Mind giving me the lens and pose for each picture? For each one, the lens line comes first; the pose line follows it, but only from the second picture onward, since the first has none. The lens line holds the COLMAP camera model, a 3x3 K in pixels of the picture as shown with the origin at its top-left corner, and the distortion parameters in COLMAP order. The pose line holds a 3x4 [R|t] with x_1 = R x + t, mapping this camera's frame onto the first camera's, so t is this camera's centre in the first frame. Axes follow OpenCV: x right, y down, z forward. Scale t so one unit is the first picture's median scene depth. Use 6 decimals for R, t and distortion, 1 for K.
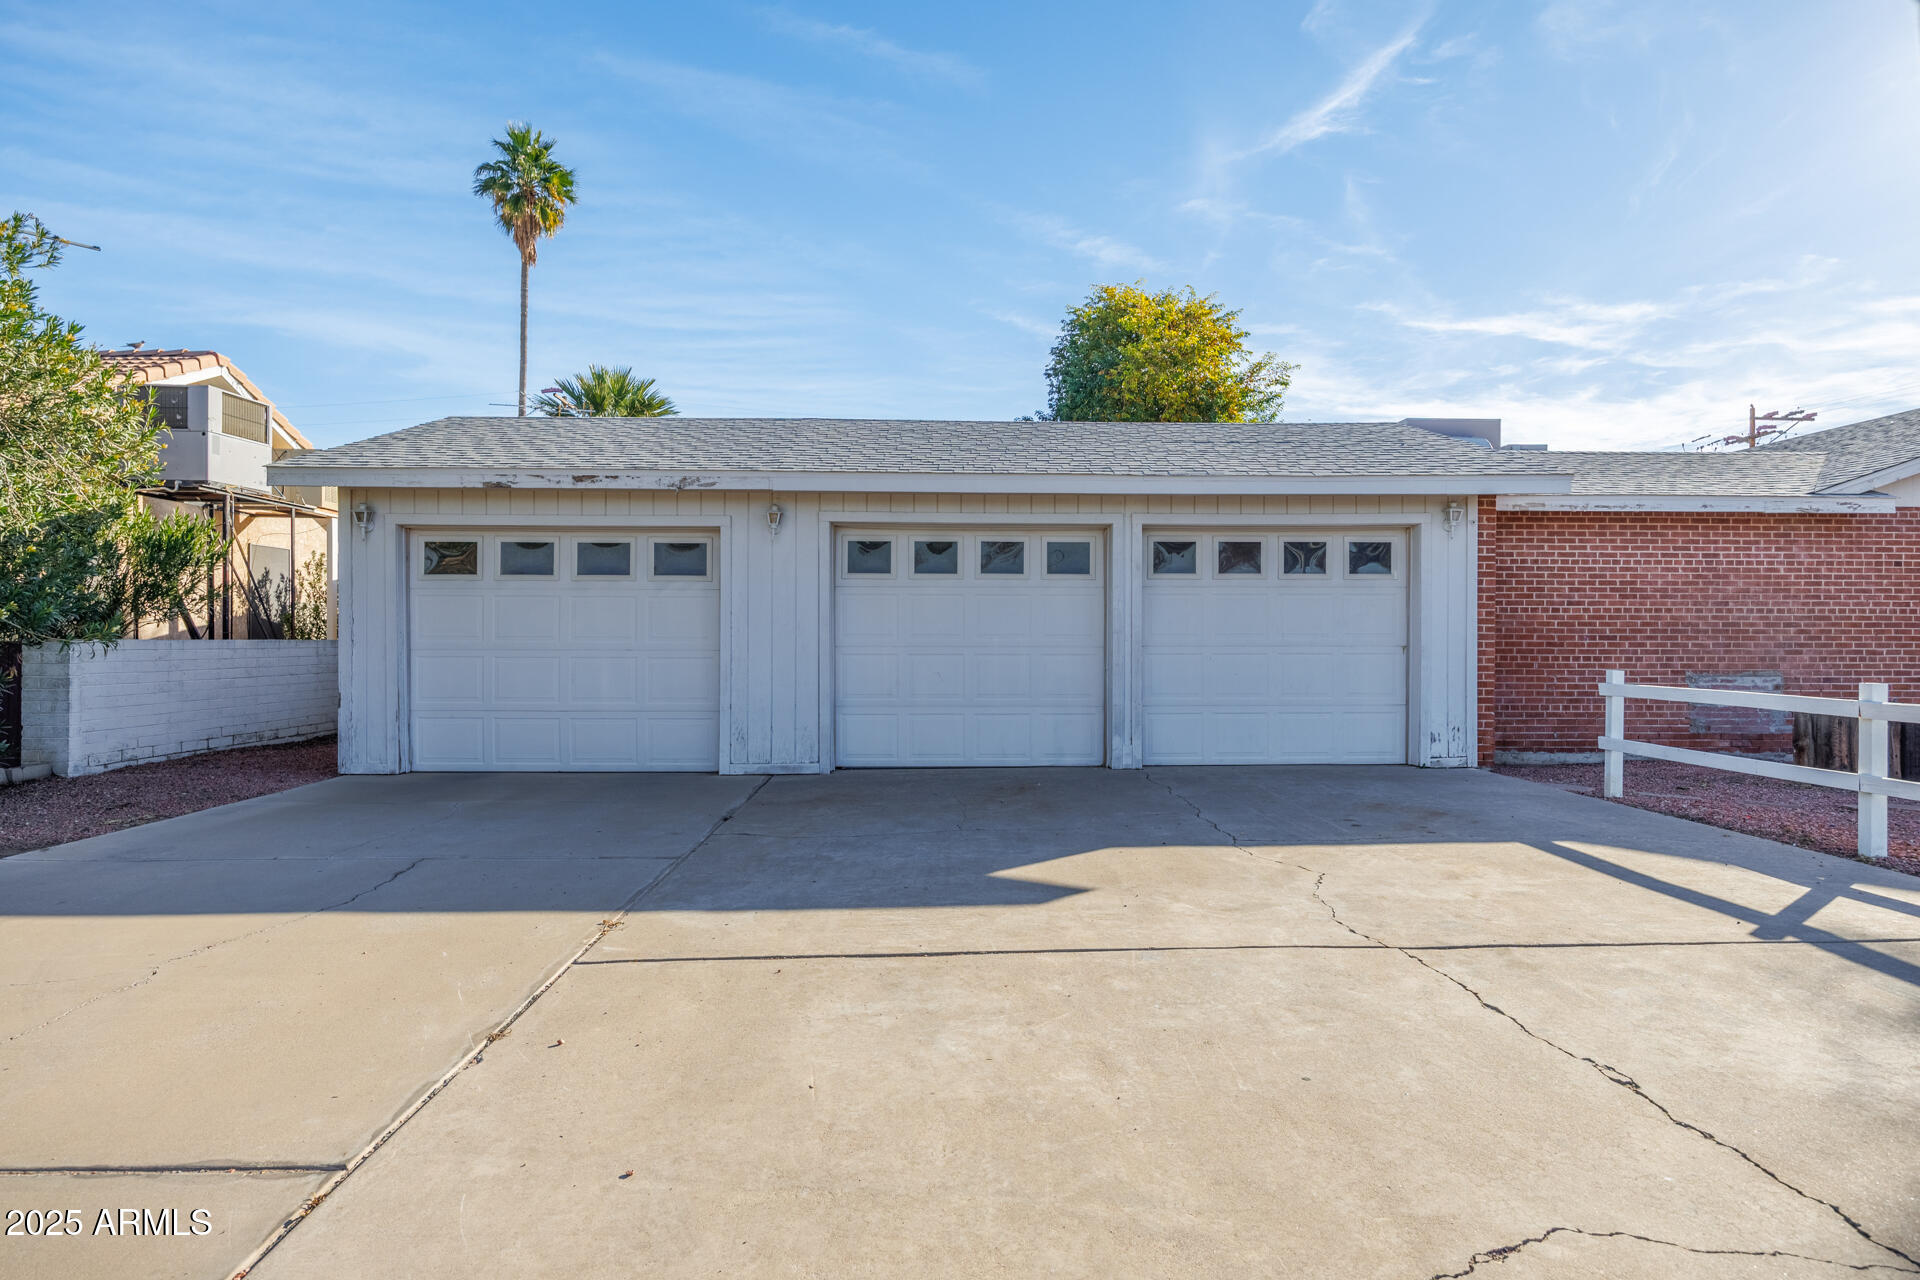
lens RADIAL K [[1072.2, 0, 949.0], [0, 1072.2, 637.7], [0, 0, 1]] dist [-0.003120, 0.000361]
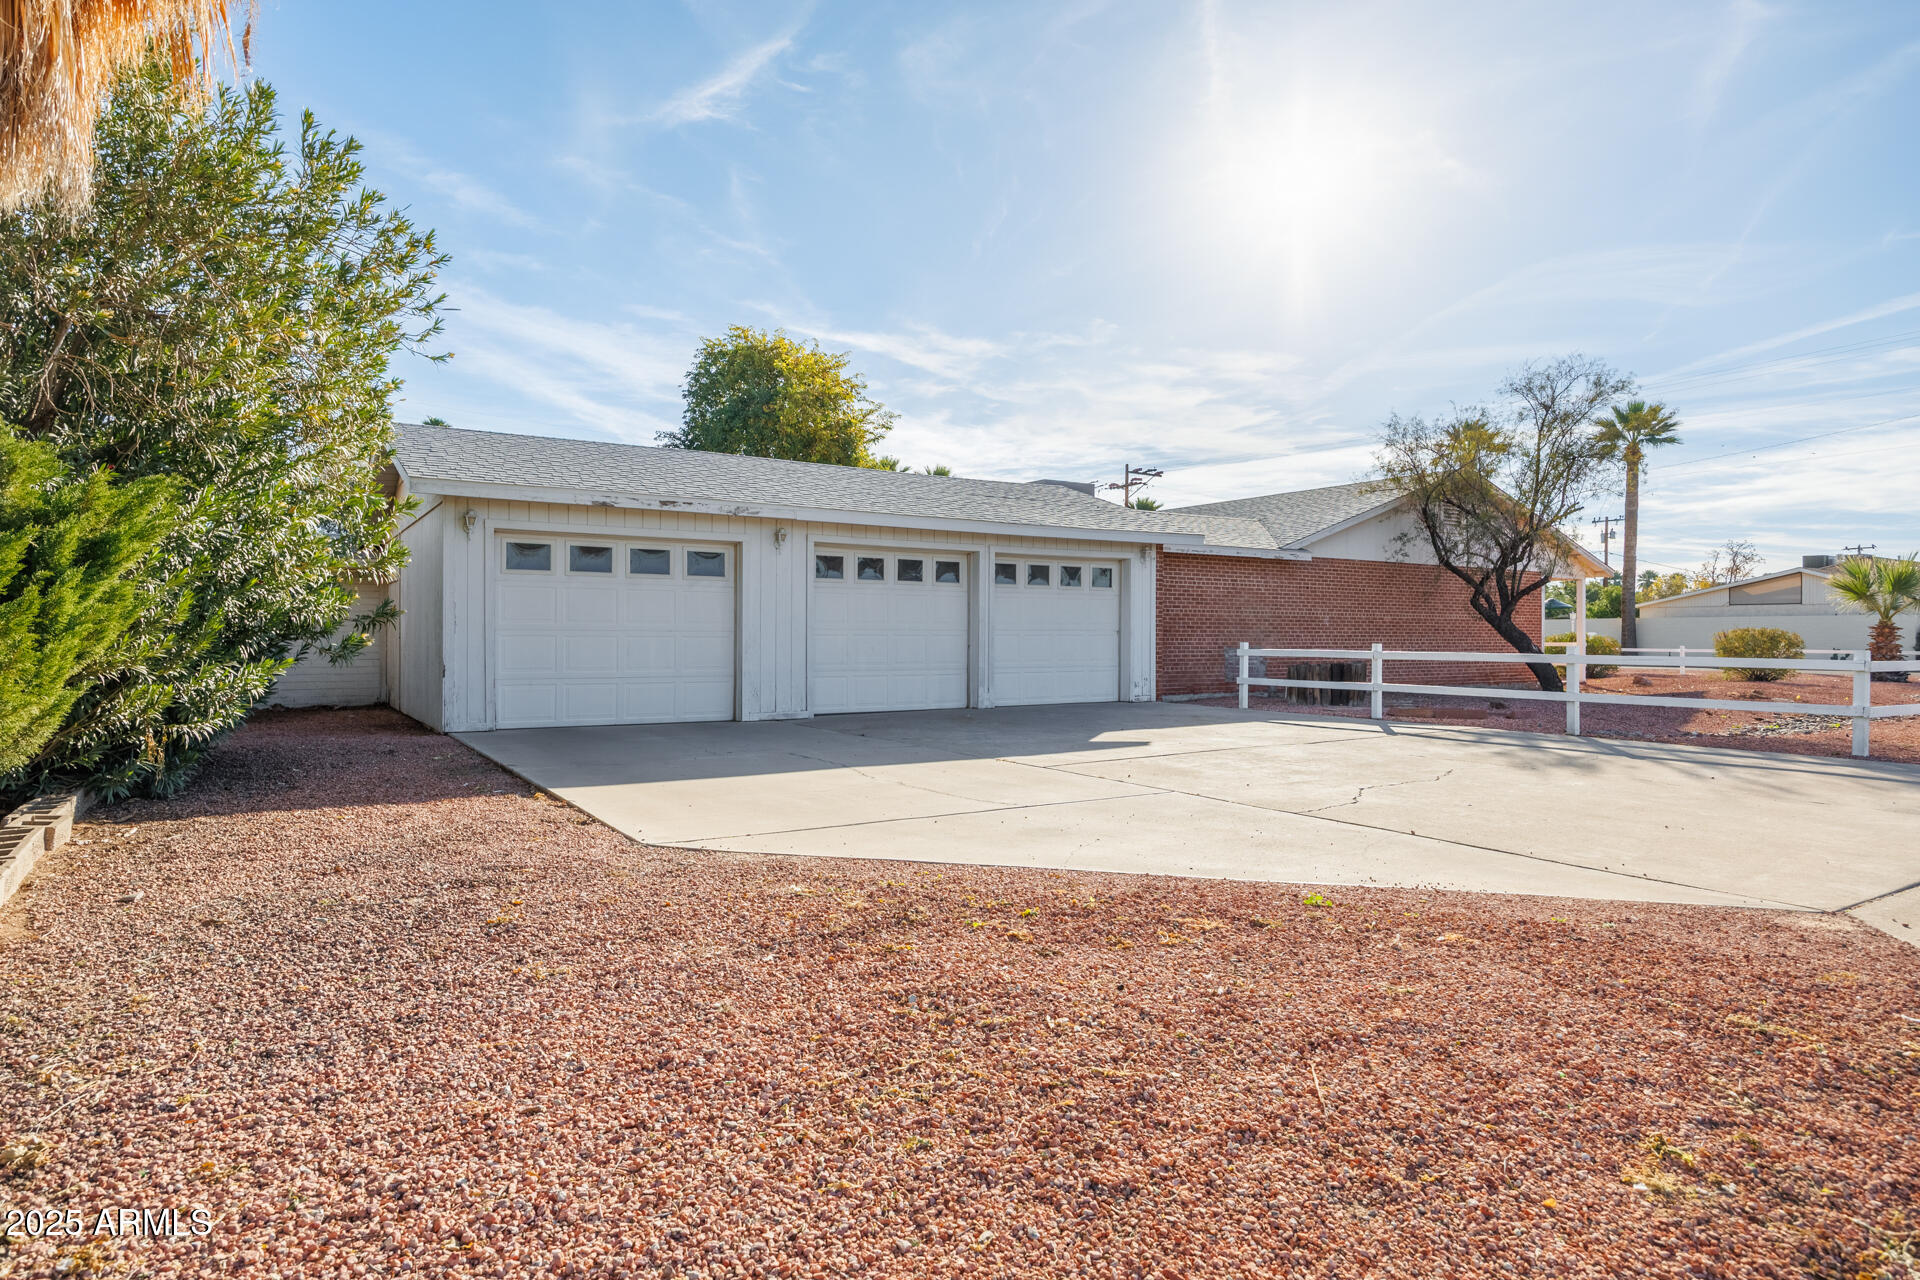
lens RADIAL K [[1072.2, 0, 974.4], [0, 1072.2, 641.7], [0, 0, 1]] dist [-0.003120, 0.000361]
pose [[0.859251, -0.000641, 0.511554, -0.641275], [-0.000772, 0.999996, 0.002550, 0.020737], [-0.511554, -0.002586, 0.859247, -0.329650]]
